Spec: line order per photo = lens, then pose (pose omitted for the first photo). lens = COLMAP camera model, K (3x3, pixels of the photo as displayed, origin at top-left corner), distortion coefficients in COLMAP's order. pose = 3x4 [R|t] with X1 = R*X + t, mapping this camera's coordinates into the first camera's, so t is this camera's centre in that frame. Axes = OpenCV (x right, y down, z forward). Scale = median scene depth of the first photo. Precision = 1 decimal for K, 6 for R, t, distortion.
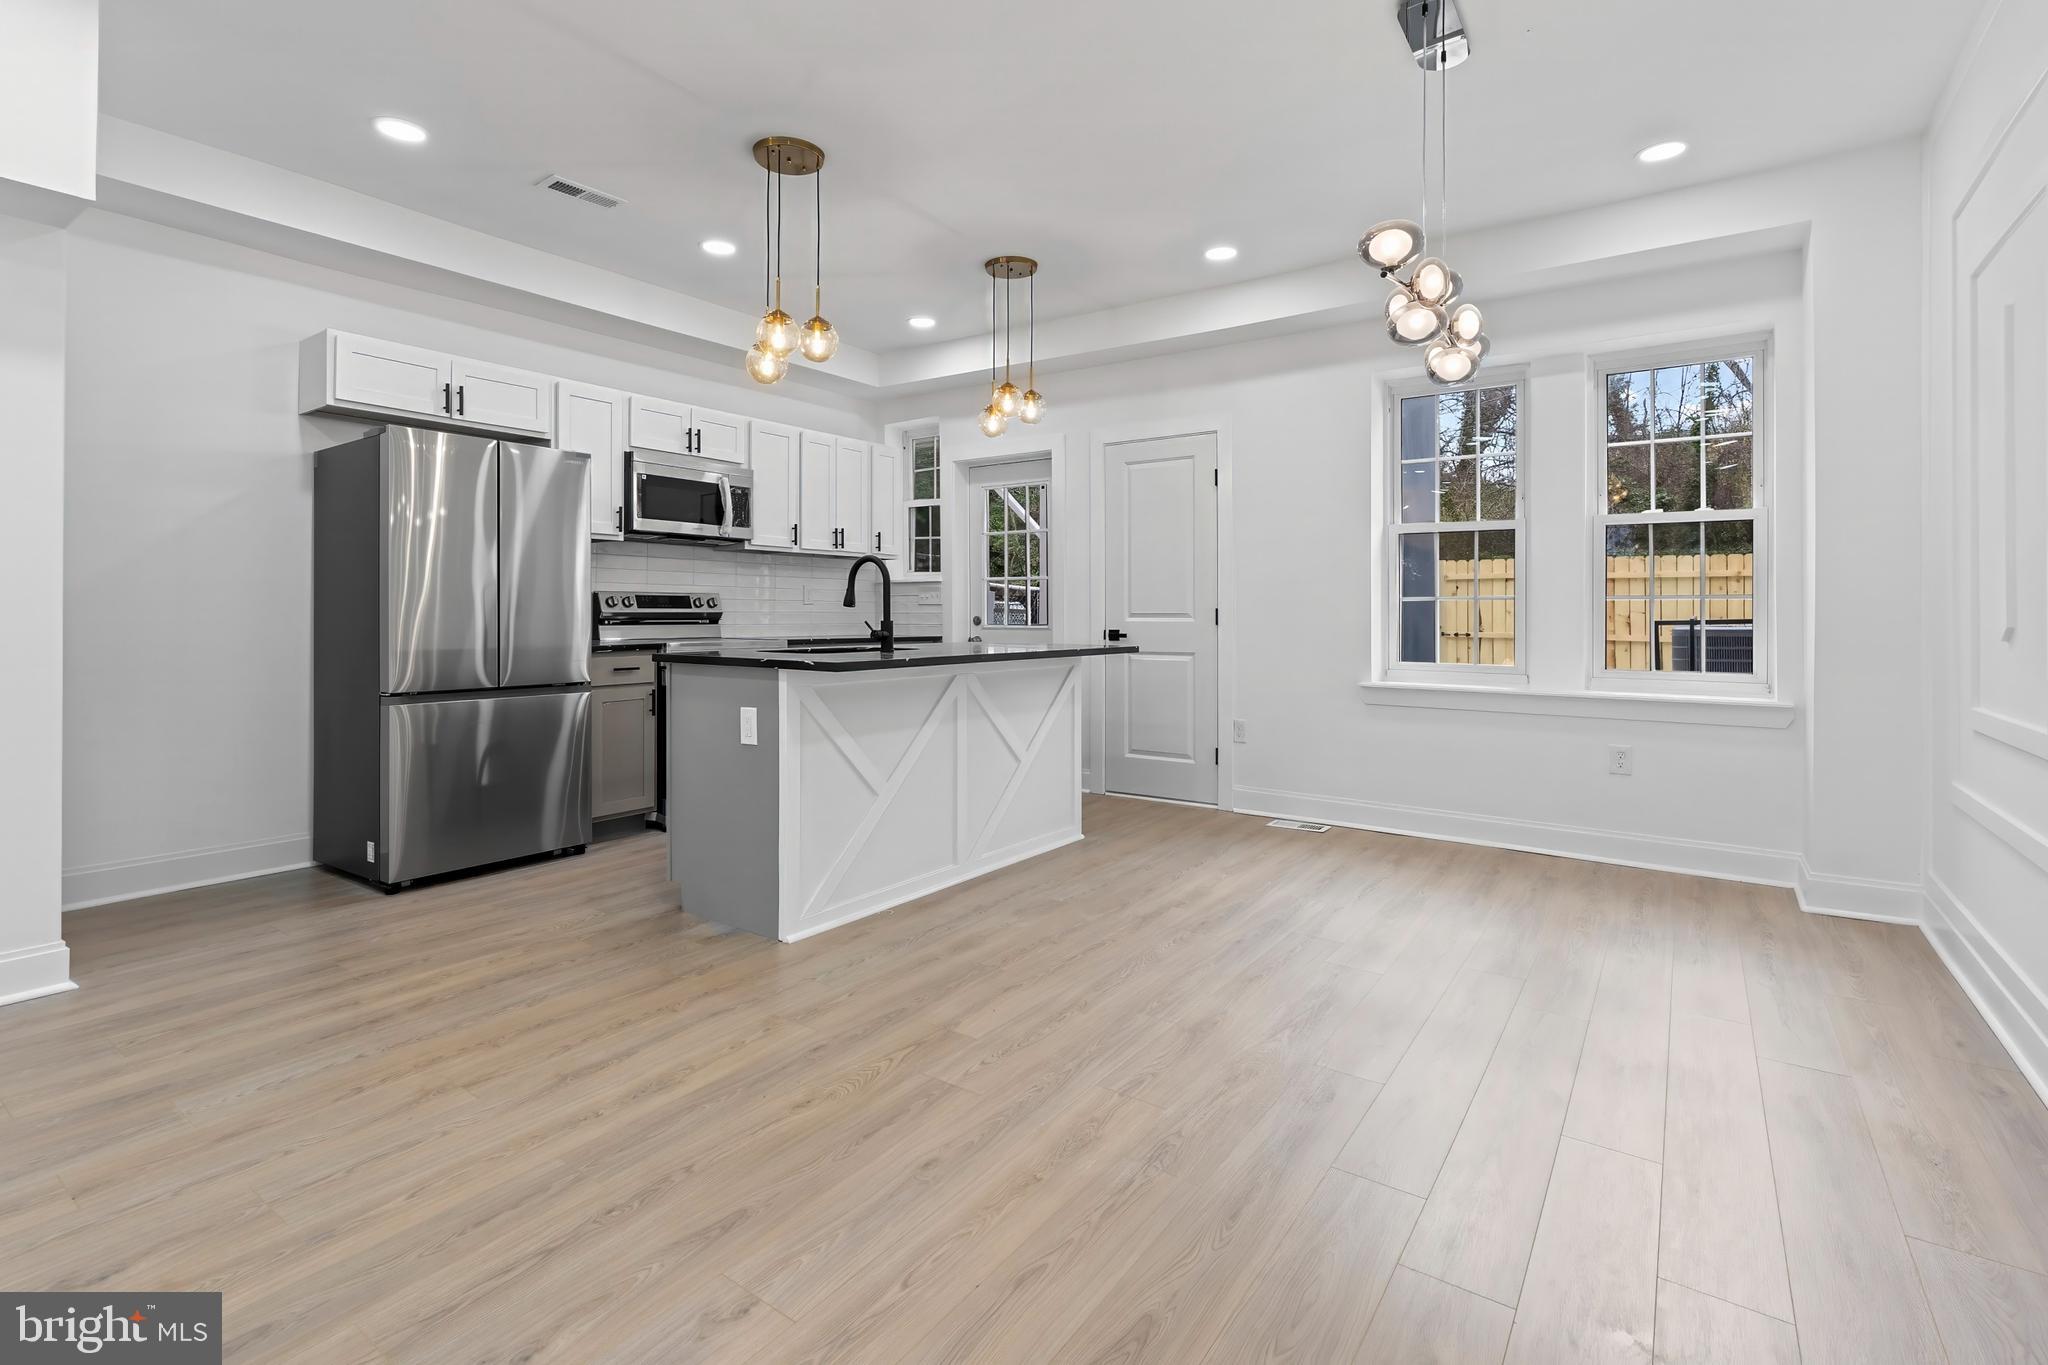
lens RADIAL K [[954.7, 0, 1021.5], [0, 954.7, 608.9], [0, 0, 1]] dist [-0.003247, -0.000388]
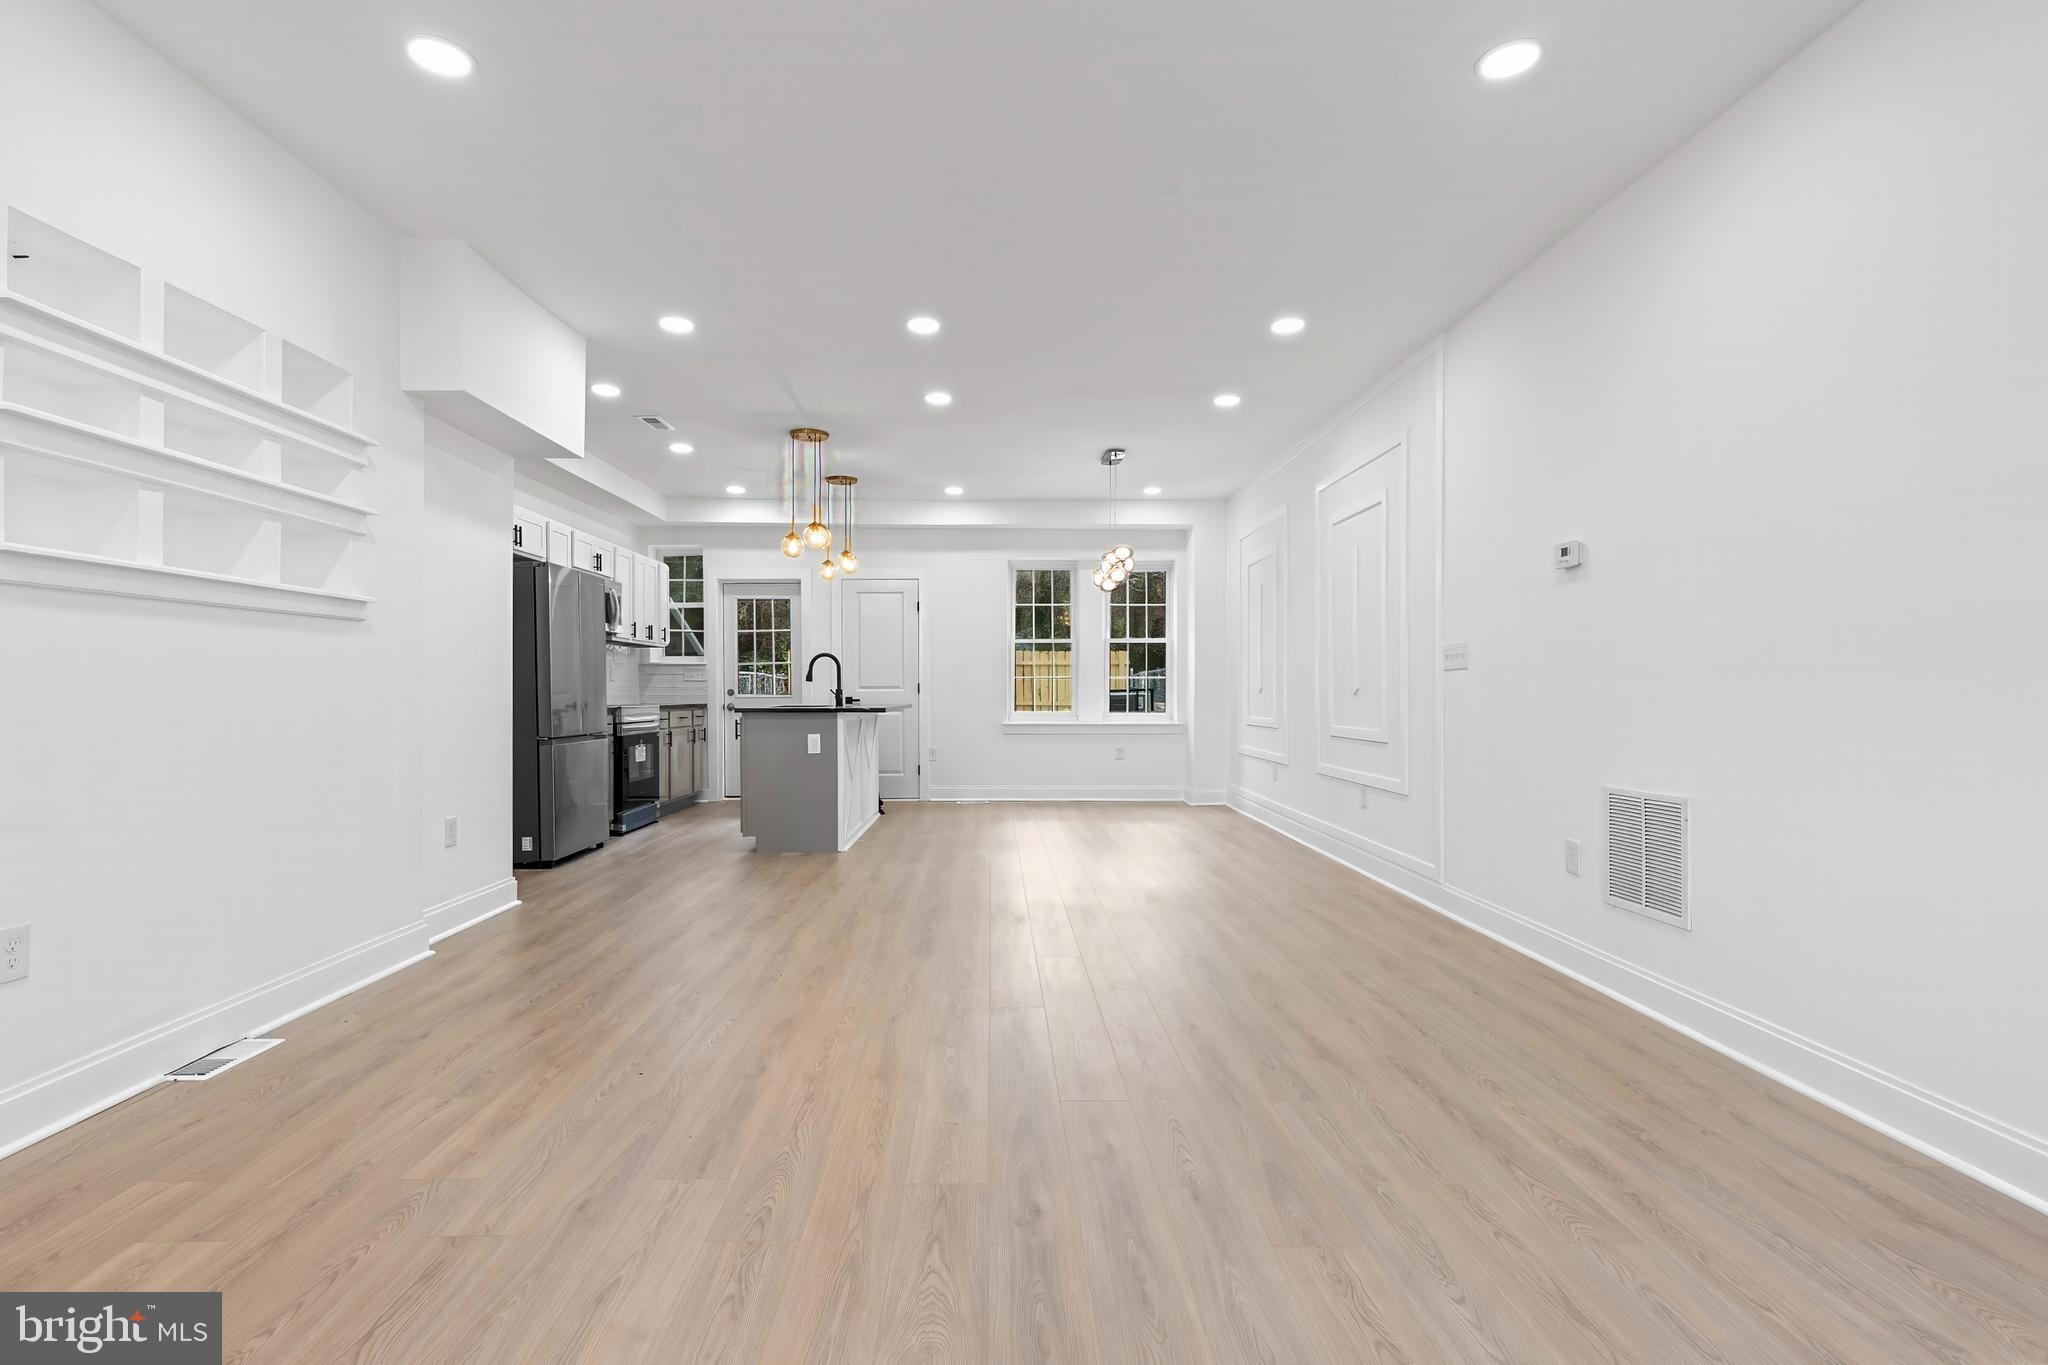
lens RADIAL K [[945.9, 0, 1013.5], [0, 945.9, 693.7], [0, 0, 1]] dist [-0.001255, 0.000123]
pose [[0.802905, -0.007066, 0.596065, -0.866129], [0.003268, 0.999967, 0.007453, 0.008395], [-0.596098, -0.004036, 0.802901, -0.594608]]
